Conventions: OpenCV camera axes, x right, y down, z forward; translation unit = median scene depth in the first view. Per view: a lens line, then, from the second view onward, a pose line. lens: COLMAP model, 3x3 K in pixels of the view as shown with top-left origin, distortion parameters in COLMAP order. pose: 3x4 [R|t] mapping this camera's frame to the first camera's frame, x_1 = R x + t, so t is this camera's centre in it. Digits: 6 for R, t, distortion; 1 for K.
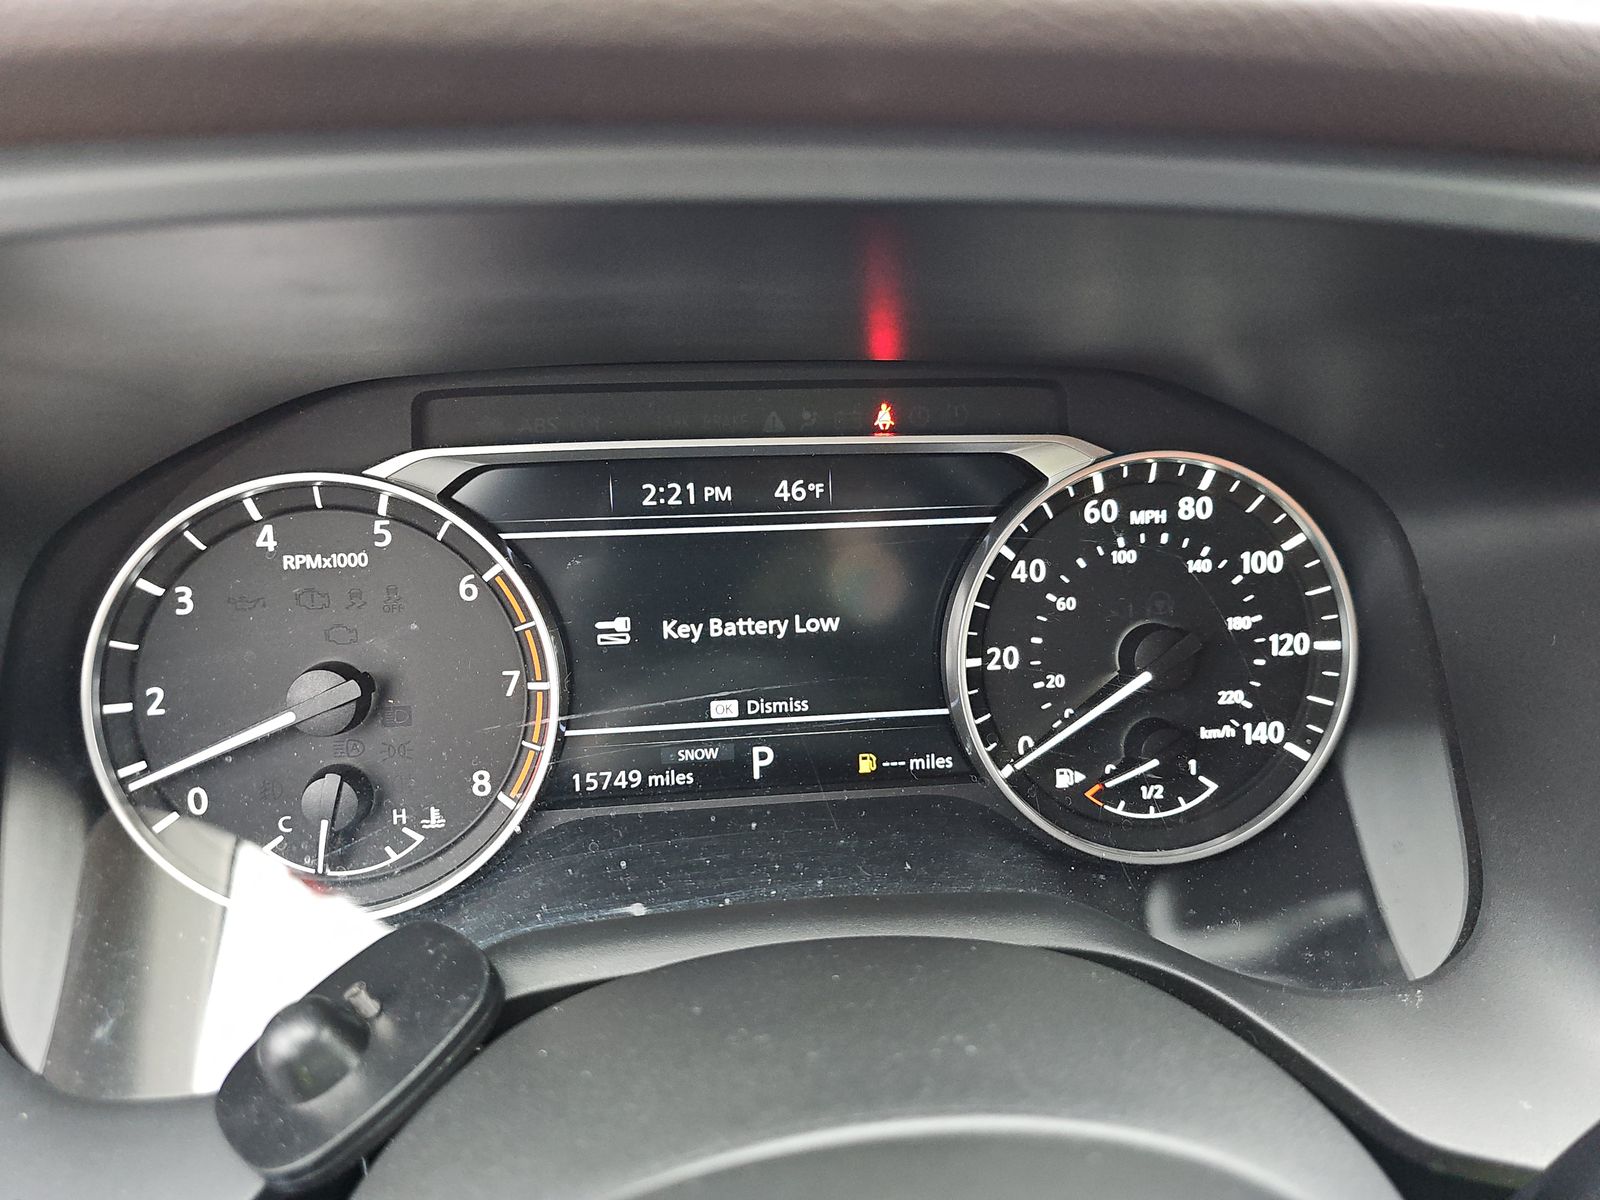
lens RADIAL K [[1053.9, 0, 803.6], [0, 1053.9, 612.5], [0, 0, 1]] dist [0.030008, -0.030688]
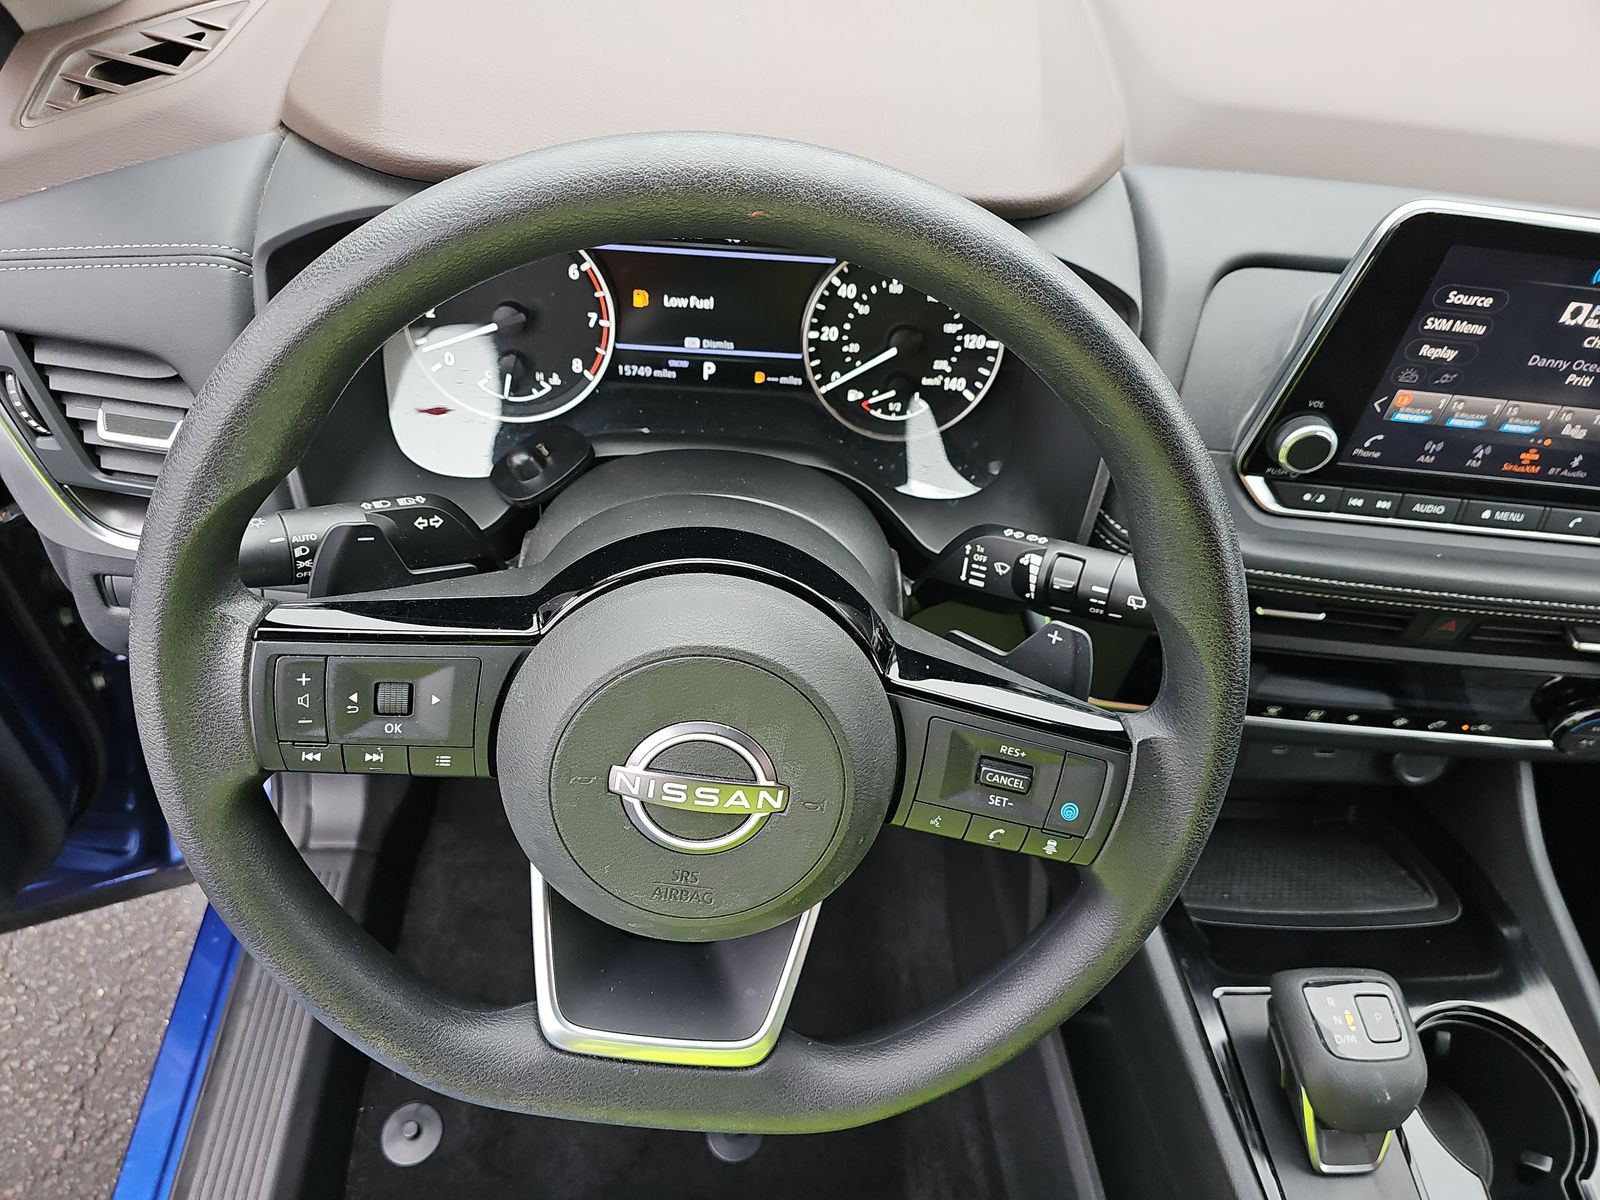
lens RADIAL K [[1068.7, 0, 794.5], [0, 1068.7, 614.6], [0, 0, 1]] dist [0.077673, -0.108998]
pose [[0.992965, 0.118370, -0.002848, 0.191939], [-0.107633, 0.912396, 0.394903, -0.274698], [0.049343, -0.391818, 0.918719, -1.132838]]
